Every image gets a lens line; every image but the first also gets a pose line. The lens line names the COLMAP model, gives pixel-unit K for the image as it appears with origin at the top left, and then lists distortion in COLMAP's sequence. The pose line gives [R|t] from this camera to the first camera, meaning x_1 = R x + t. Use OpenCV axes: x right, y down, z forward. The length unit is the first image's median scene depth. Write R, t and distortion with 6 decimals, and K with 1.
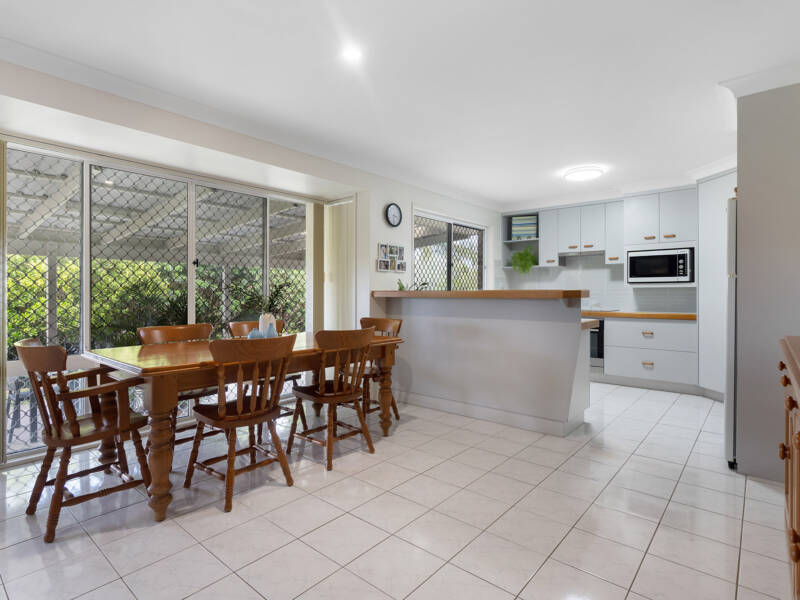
lens RADIAL K [[421.0, 0, 399.0], [0, 421.0, 295.3], [0, 0, 1]] dist [0.007736, 0.000229]
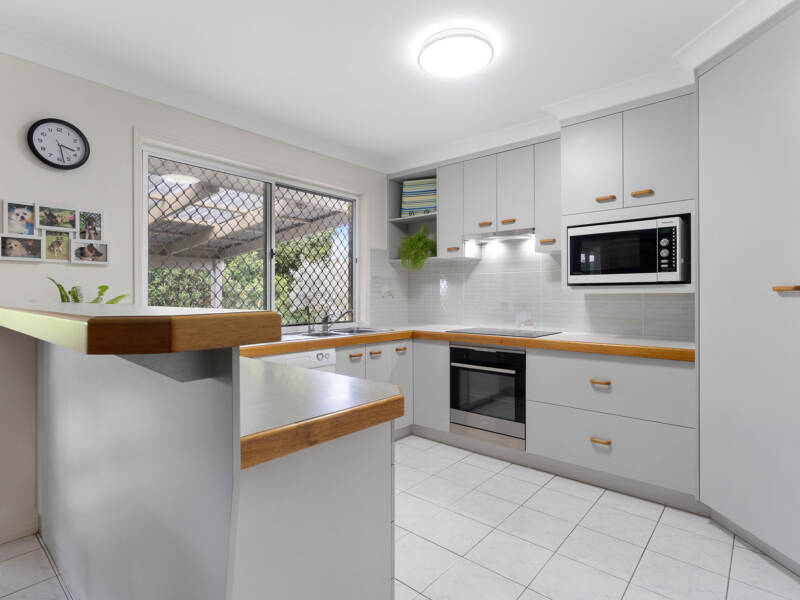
lens RADIAL K [[421.0, 0, 401.2], [0, 421.0, 300.0], [0, 0, 1]] dist [0.007736, 0.000229]
pose [[0.999928, -0.001770, -0.011900, 0.354645], [0.001795, 0.999996, 0.002099, -0.012877], [0.011897, -0.002120, 0.999927, 0.485325]]
